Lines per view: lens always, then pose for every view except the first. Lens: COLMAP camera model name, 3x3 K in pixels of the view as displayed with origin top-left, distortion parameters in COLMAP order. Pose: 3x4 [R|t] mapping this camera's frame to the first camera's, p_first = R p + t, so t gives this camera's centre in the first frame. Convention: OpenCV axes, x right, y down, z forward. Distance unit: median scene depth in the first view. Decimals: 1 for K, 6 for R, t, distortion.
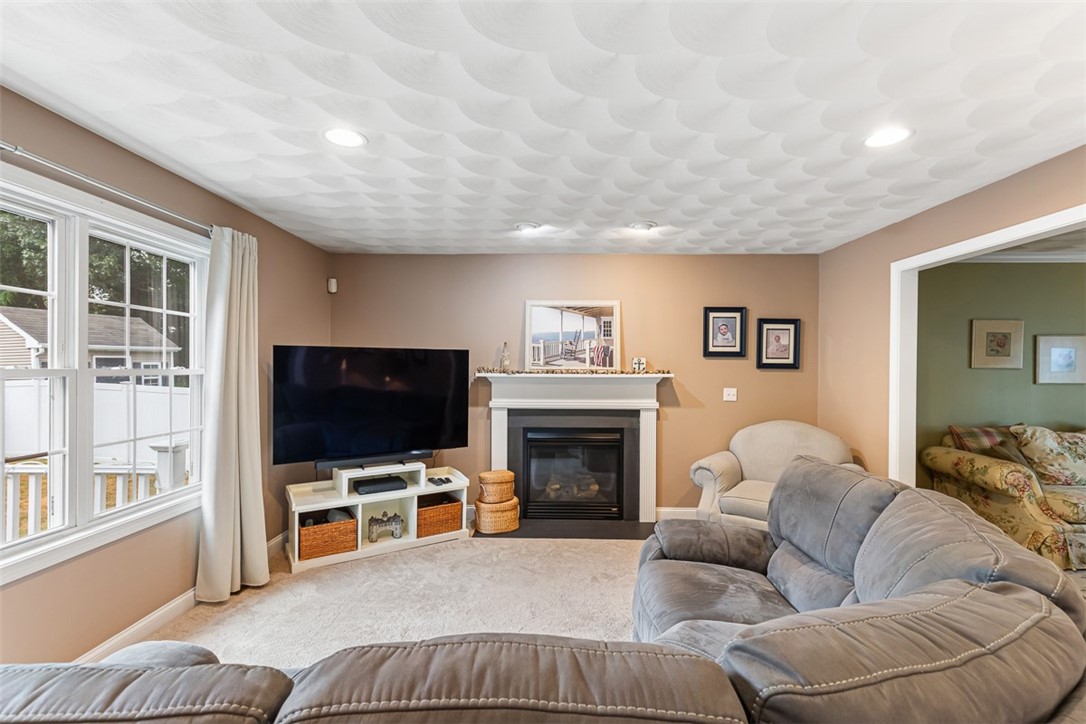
lens RADIAL K [[492.9, 0, 547.0], [0, 492.9, 365.3], [0, 0, 1]] dist [0.009113, -0.002819]
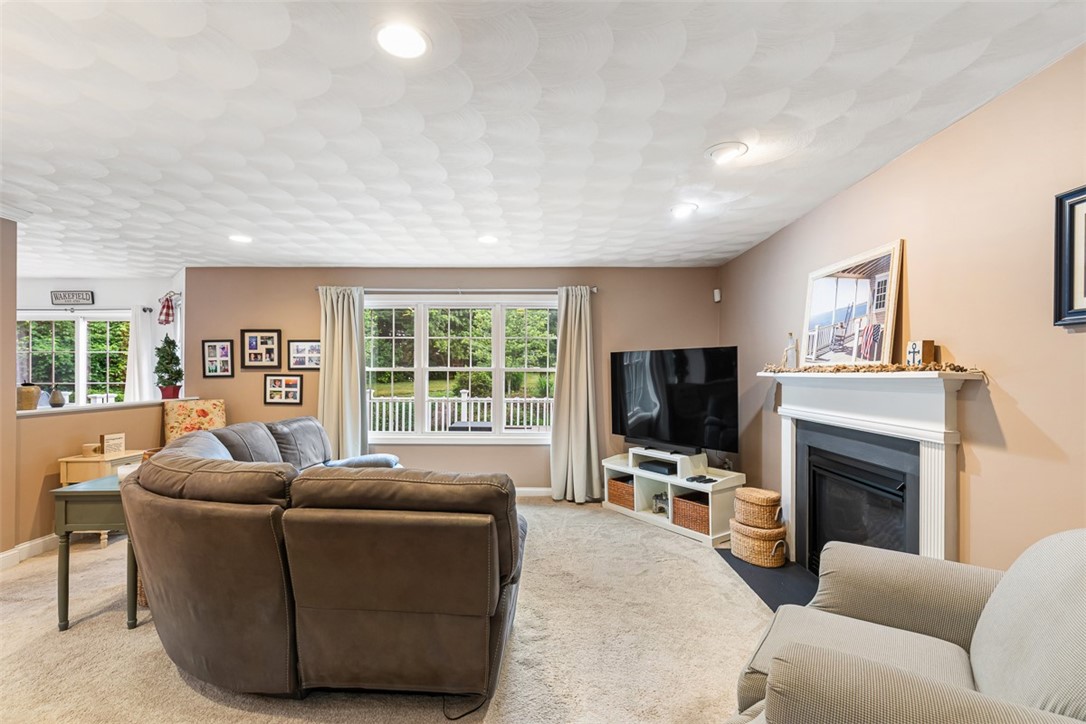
lens RADIAL K [[492.9, 0, 543.2], [0, 492.9, 370.9], [0, 0, 1]] dist [0.009113, -0.002819]
pose [[0.004842, -0.008605, -0.999951, 0.702115], [0.001217, 0.999962, -0.008599, 0.020179], [0.999988, -0.001175, 0.004852, 0.605166]]
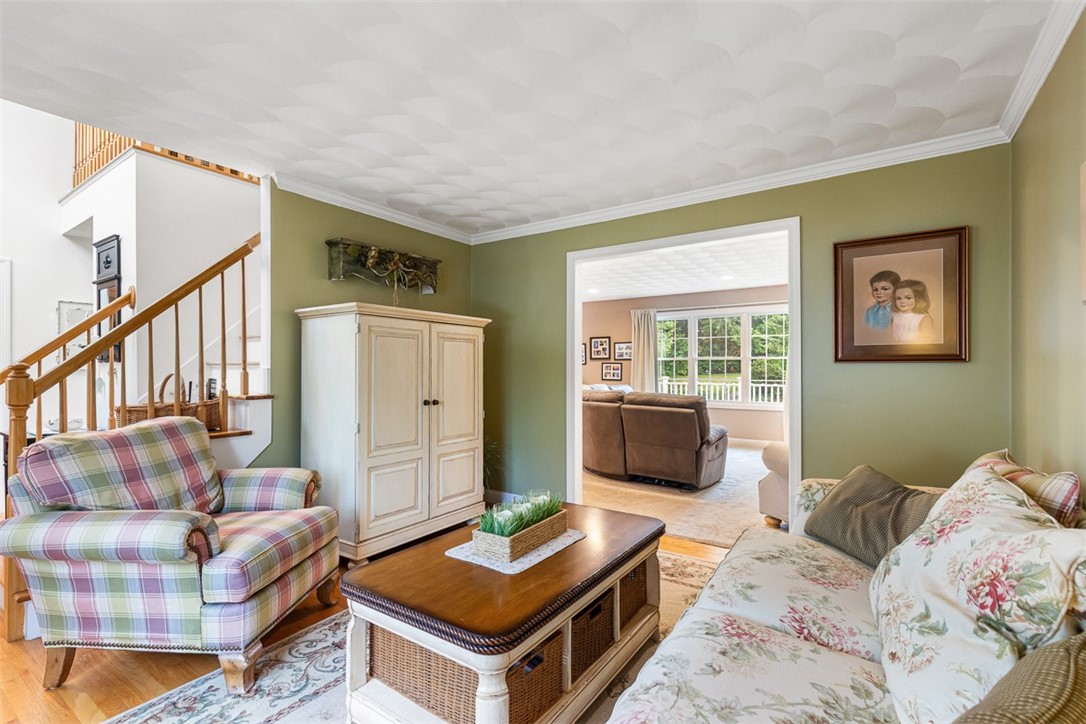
lens RADIAL K [[492.9, 0, 539.1], [0, 492.9, 371.9], [0, 0, 1]] dist [0.009113, -0.002819]
pose [[-0.564966, 0.002835, -0.825109, 1.353980], [0.000968, 0.999996, 0.002773, 0.049825], [0.825114, 0.000768, -0.564966, 0.885469]]
